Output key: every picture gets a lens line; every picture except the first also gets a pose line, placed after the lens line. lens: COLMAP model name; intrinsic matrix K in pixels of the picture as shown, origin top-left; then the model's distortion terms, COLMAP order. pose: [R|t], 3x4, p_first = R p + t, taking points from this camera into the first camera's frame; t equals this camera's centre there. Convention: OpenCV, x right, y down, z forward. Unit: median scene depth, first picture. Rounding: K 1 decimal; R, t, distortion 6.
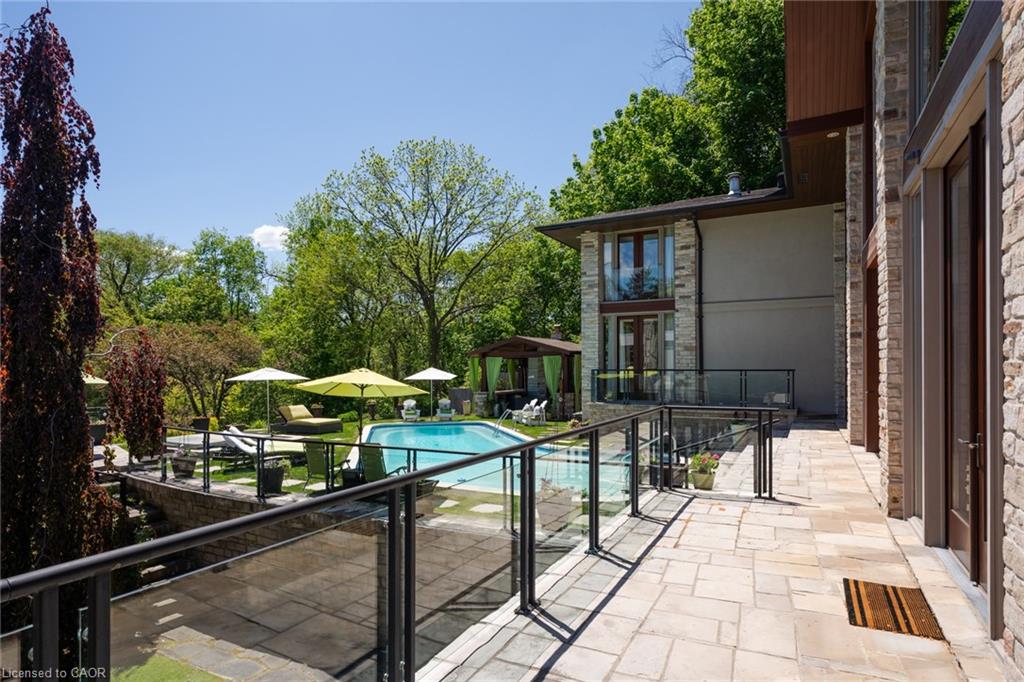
lens RADIAL K [[548.5, 0, 509.7], [0, 548.5, 373.9], [0, 0, 1]] dist [-0.002798, -0.000032]
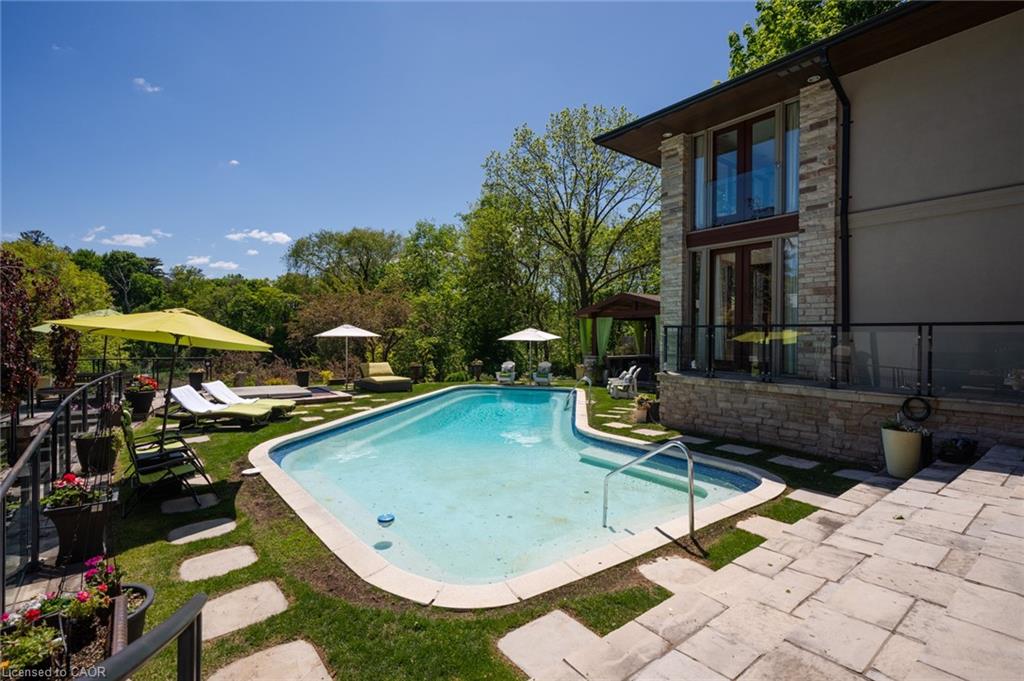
lens RADIAL K [[466.0, 0, 507.7], [0, 466.0, 338.5], [0, 0, 1]] dist [-0.002447, -0.000368]
pose [[0.916897, 0.014754, -0.398852, 0.194642], [-0.016703, 0.999860, -0.001411, 0.011518], [0.398775, 0.007956, 0.917014, 0.355273]]
